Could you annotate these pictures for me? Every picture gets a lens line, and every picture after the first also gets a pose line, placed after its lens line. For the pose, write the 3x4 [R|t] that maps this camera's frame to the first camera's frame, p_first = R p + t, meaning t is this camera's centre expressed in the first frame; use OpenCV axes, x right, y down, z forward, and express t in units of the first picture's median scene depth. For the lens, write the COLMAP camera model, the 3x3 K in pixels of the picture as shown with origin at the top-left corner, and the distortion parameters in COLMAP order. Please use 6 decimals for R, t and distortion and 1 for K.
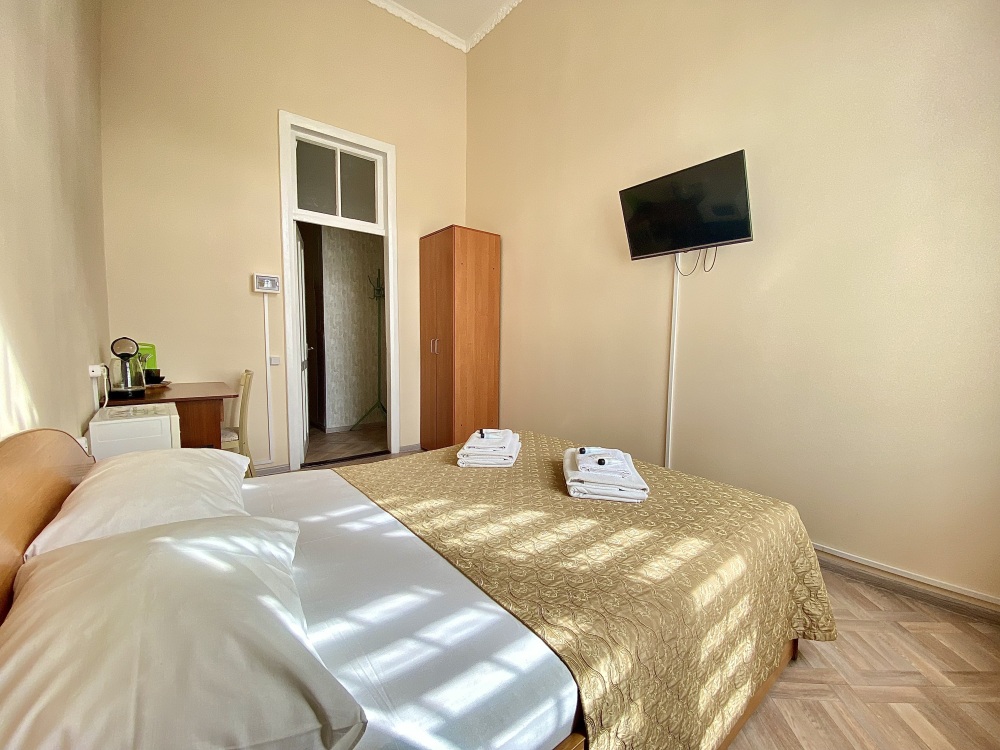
lens RADIAL K [[399.5, 0, 500.0], [0, 399.5, 375.0], [0, 0, 1]] dist [0.000535, 0.009302]
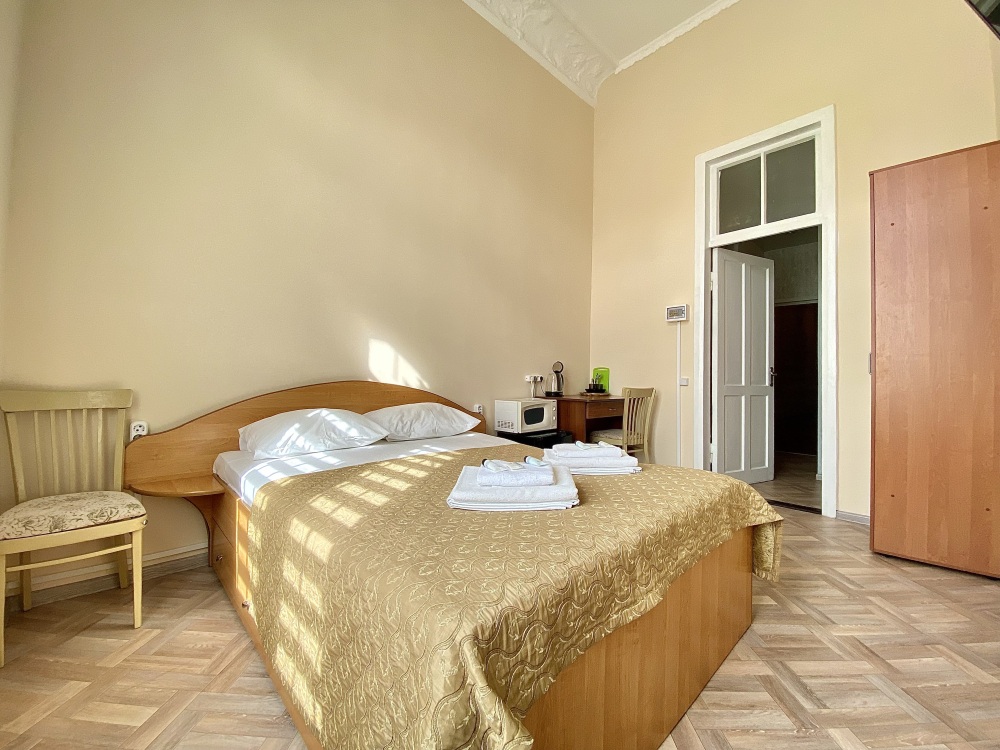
lens RADIAL K [[405.6, 0, 500.0], [0, 405.6, 375.0], [0, 0, 1]] dist [0.000332, -0.007812]
pose [[0.102256, -0.021225, -0.994532, 0.498473], [-0.101413, 0.994341, -0.031648, 0.031564], [0.989575, 0.104095, 0.099525, 0.417497]]
